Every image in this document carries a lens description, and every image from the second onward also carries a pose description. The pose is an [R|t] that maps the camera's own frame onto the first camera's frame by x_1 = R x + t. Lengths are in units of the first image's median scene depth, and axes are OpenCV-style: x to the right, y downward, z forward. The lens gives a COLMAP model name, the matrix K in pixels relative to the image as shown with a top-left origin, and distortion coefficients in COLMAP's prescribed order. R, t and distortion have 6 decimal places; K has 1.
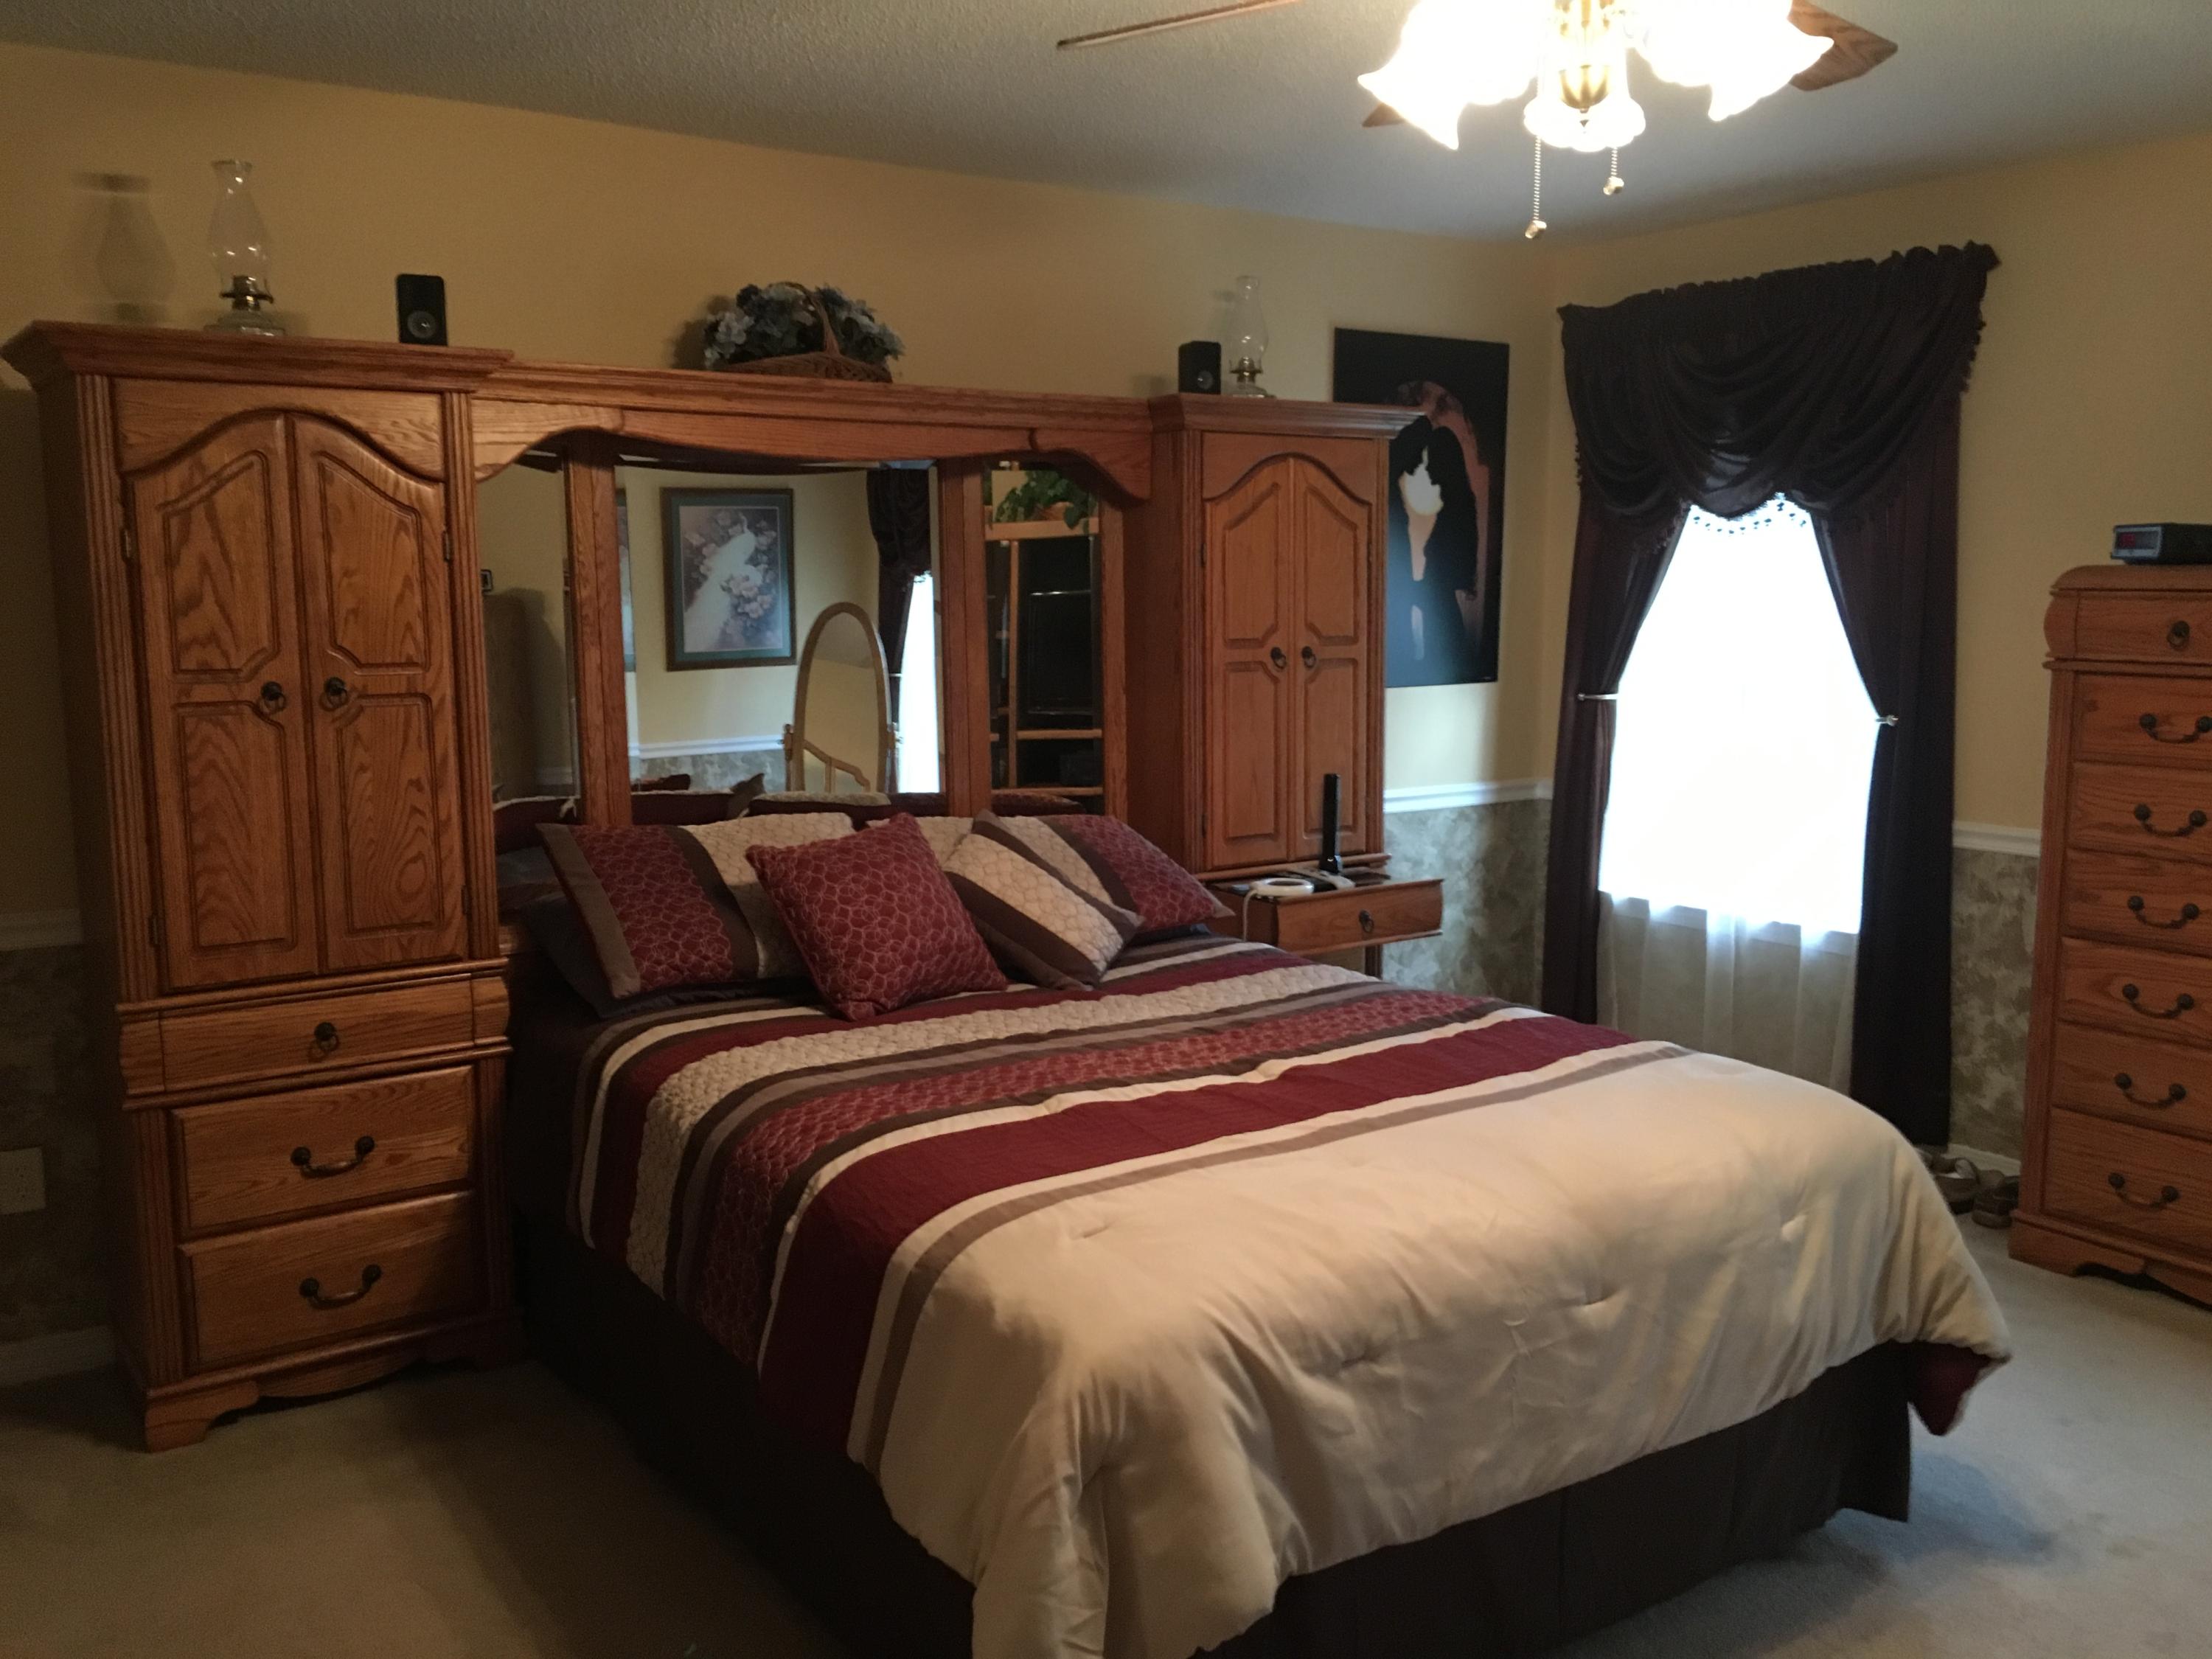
lens RADIAL K [[1903.1, 0, 1105.2], [0, 1903.1, 828.4], [0, 0, 1]] dist [0.060071, -0.059598]
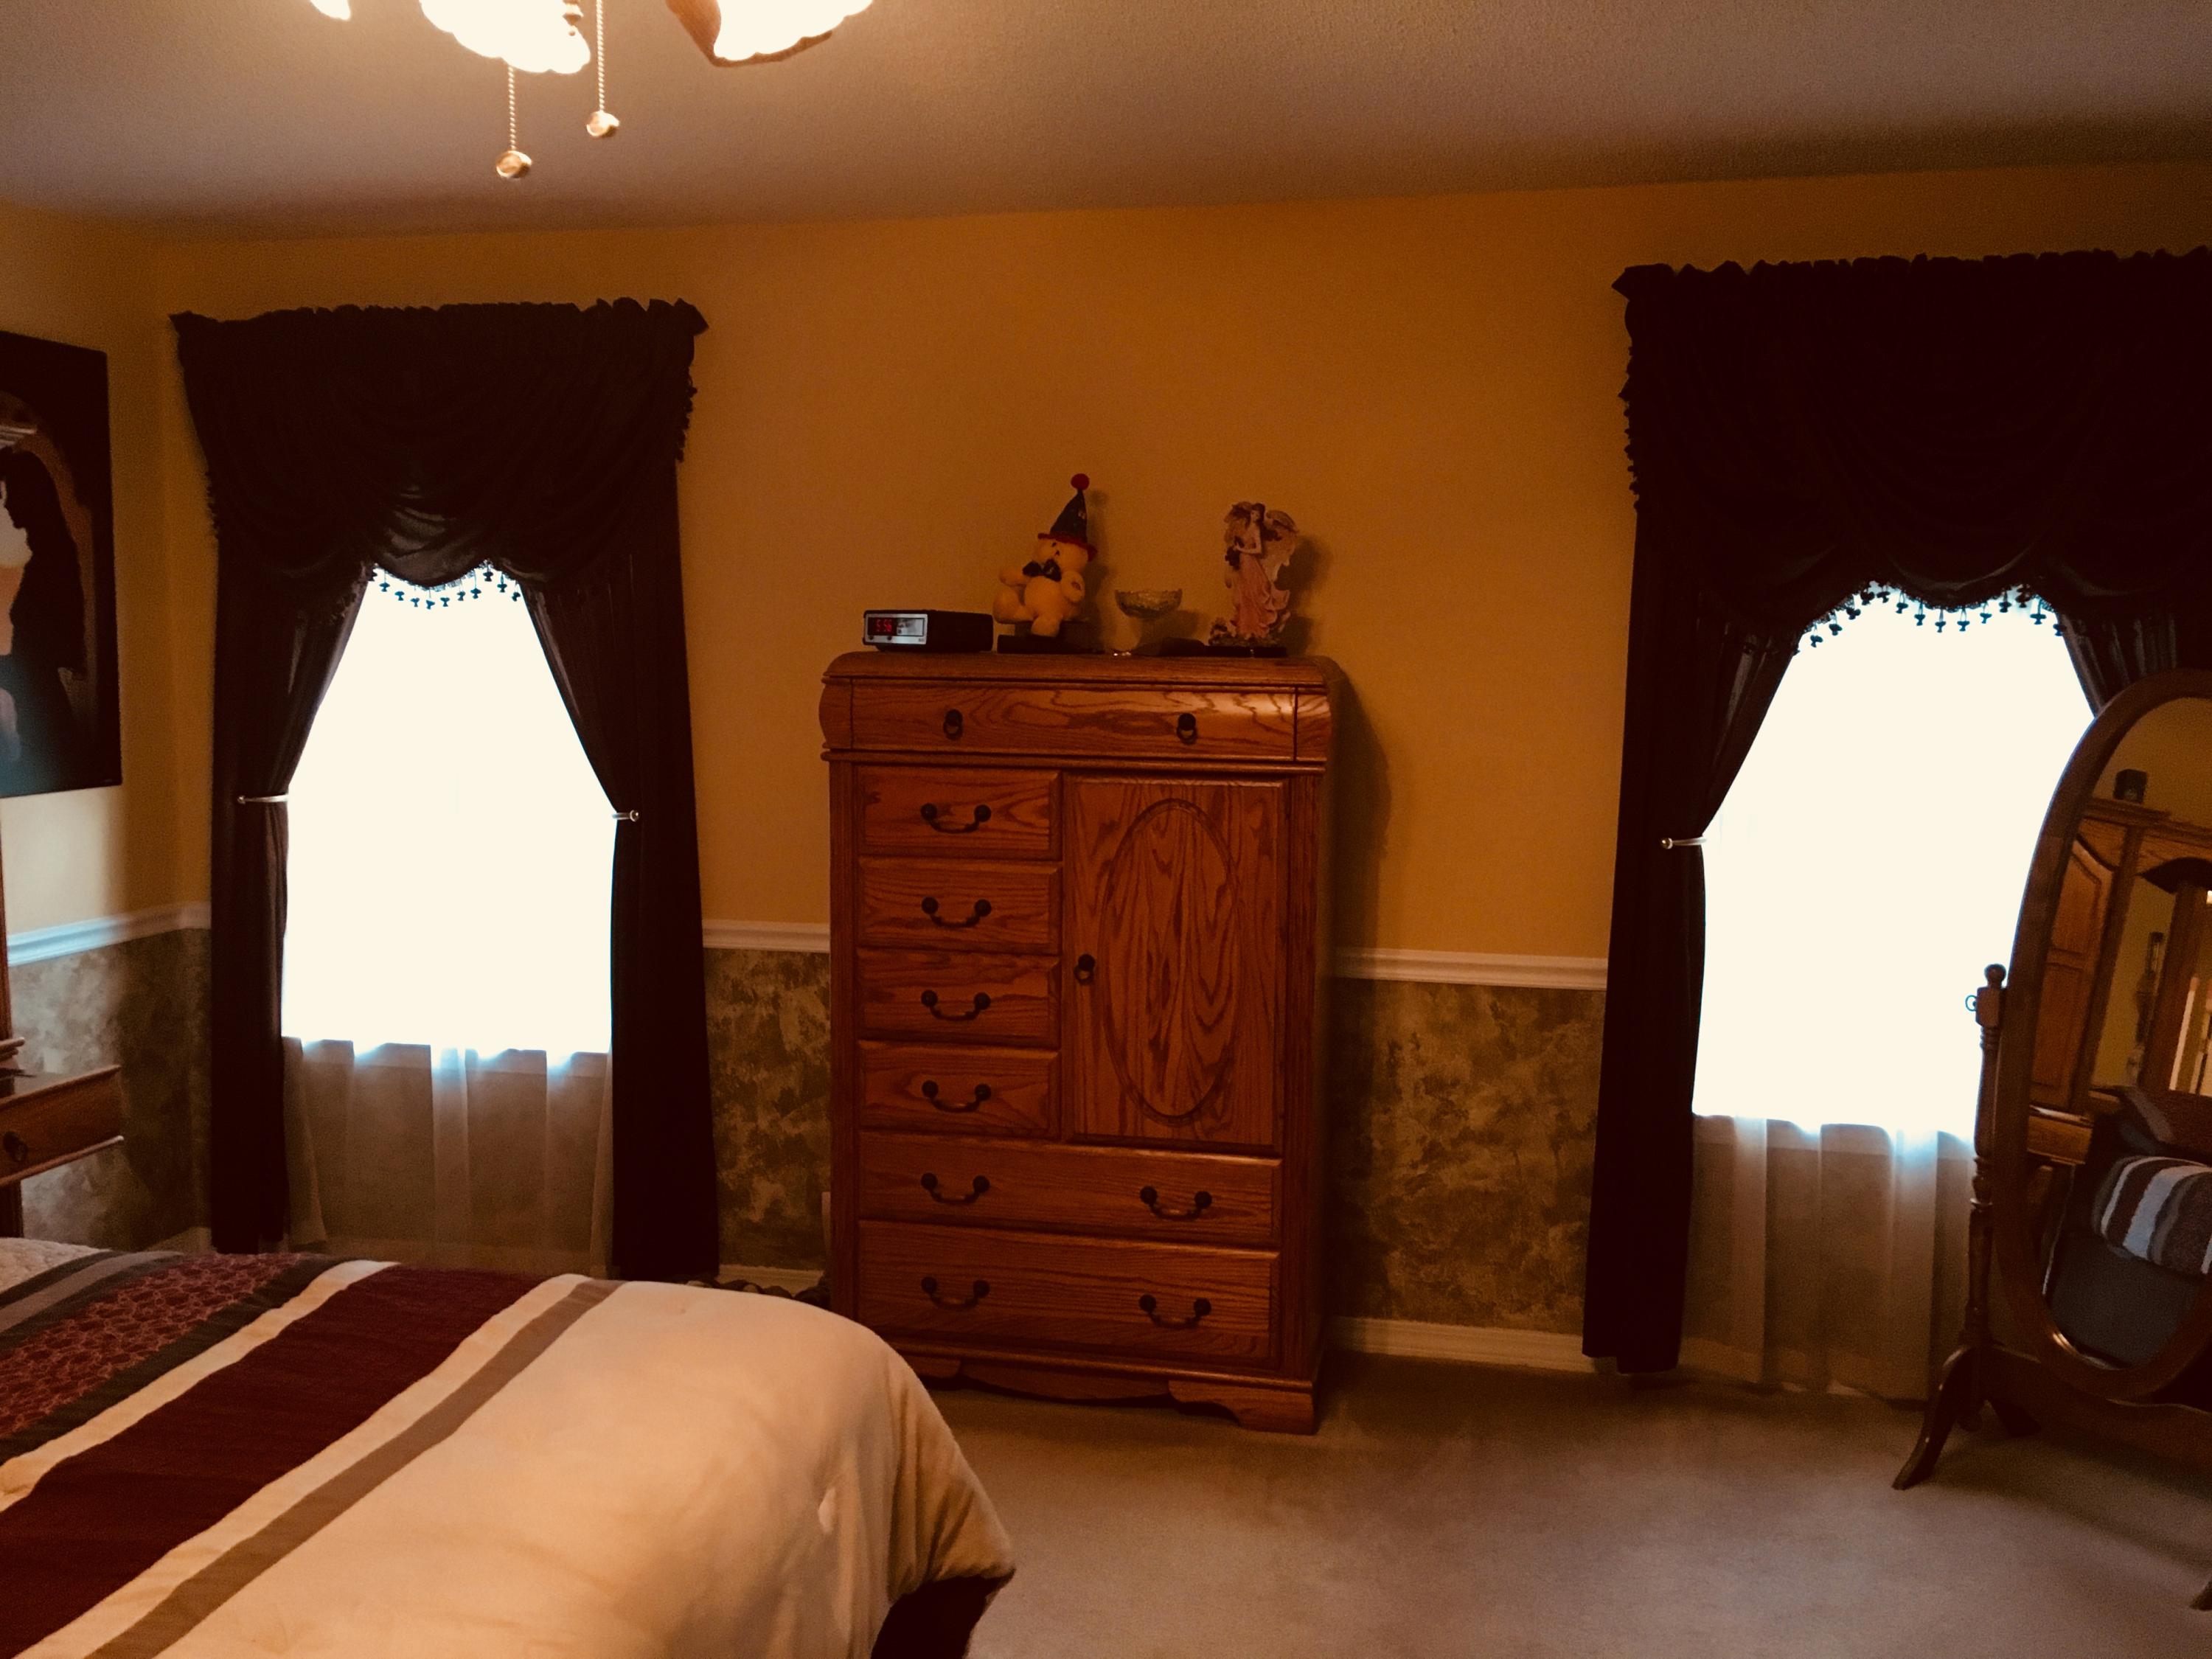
lens RADIAL K [[1903.1, 0, 1106.8], [0, 1903.1, 825.2], [0, 0, 1]] dist [0.060071, -0.059598]
pose [[0.731779, -0.059741, 0.678919, -0.040196], [0.080891, 0.996723, 0.000516, -0.034266], [-0.676725, 0.054540, 0.734213, 0.186415]]
